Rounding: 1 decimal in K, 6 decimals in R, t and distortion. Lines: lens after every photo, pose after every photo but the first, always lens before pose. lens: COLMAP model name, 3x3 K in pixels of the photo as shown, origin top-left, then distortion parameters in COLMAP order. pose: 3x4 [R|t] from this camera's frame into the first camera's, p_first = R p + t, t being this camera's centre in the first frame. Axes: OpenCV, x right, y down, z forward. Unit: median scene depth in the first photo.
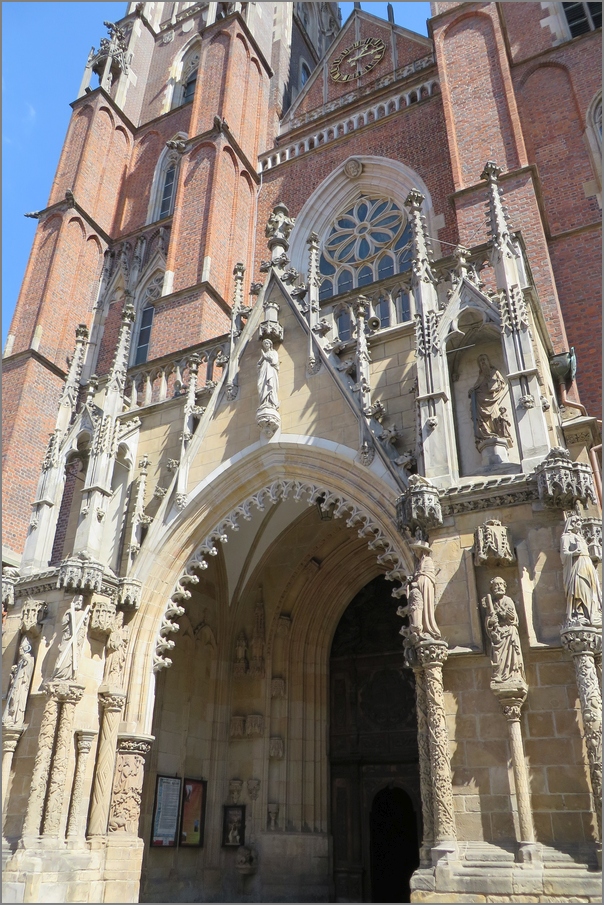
lens RADIAL K [[698.8, 0, 302.0], [0, 698.8, 452.5], [0, 0, 1]] dist [-0.014874, -0.012541]
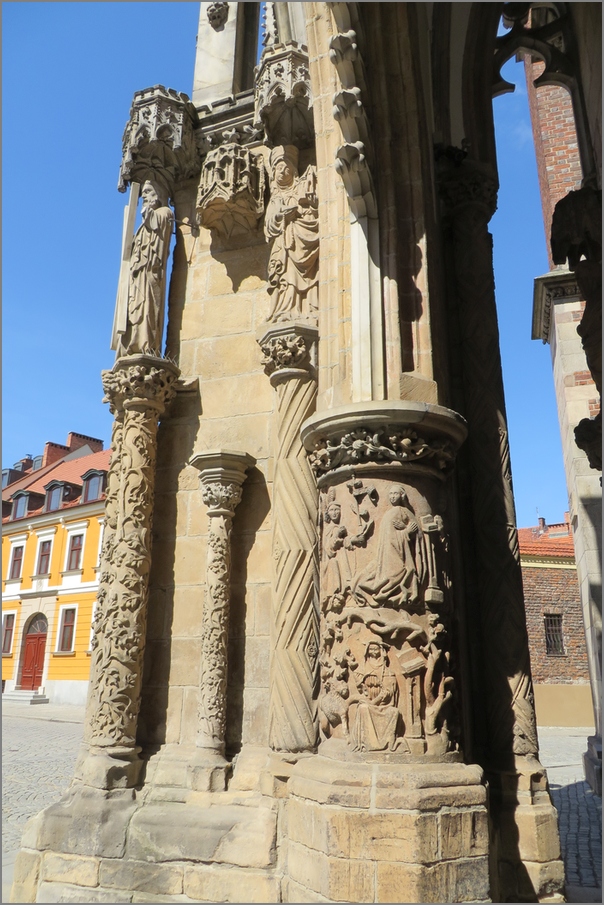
lens RADIAL K [[670.8, 0, 302.0], [0, 670.8, 452.5], [0, 0, 1]] dist [-0.012824, -0.002603]
pose [[0.164119, -0.321731, -0.932499, 0.014807], [0.478753, 0.852497, -0.209869, 0.541445], [0.862473, -0.411994, 0.293940, 1.040561]]
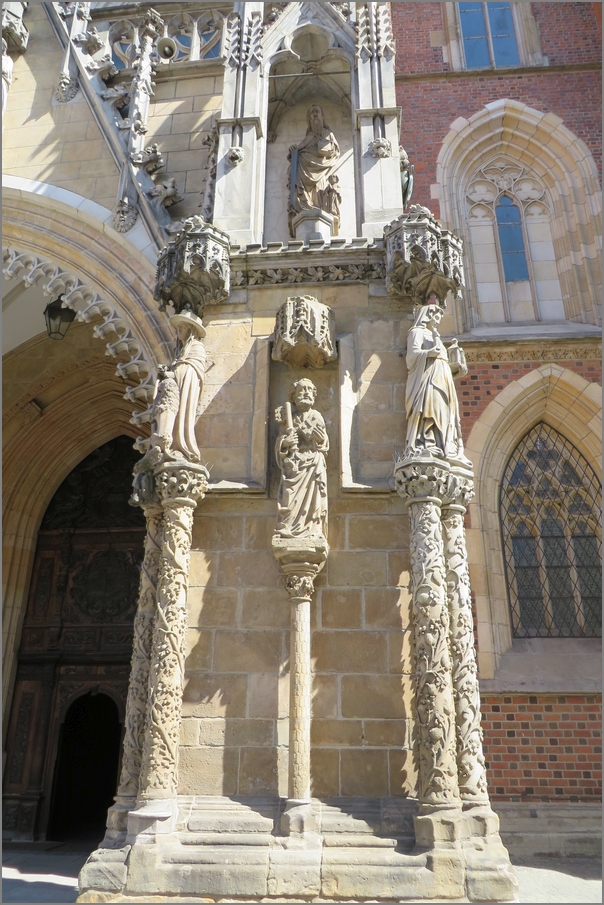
lens RADIAL K [[670.8, 0, 302.0], [0, 670.8, 452.5], [0, 0, 1]] dist [-0.012824, -0.002603]
pose [[0.927640, 0.136525, 0.347628, 0.069035], [-0.173781, 0.981675, 0.078194, 0.171206], [-0.330583, -0.132947, 0.934366, 0.378727]]
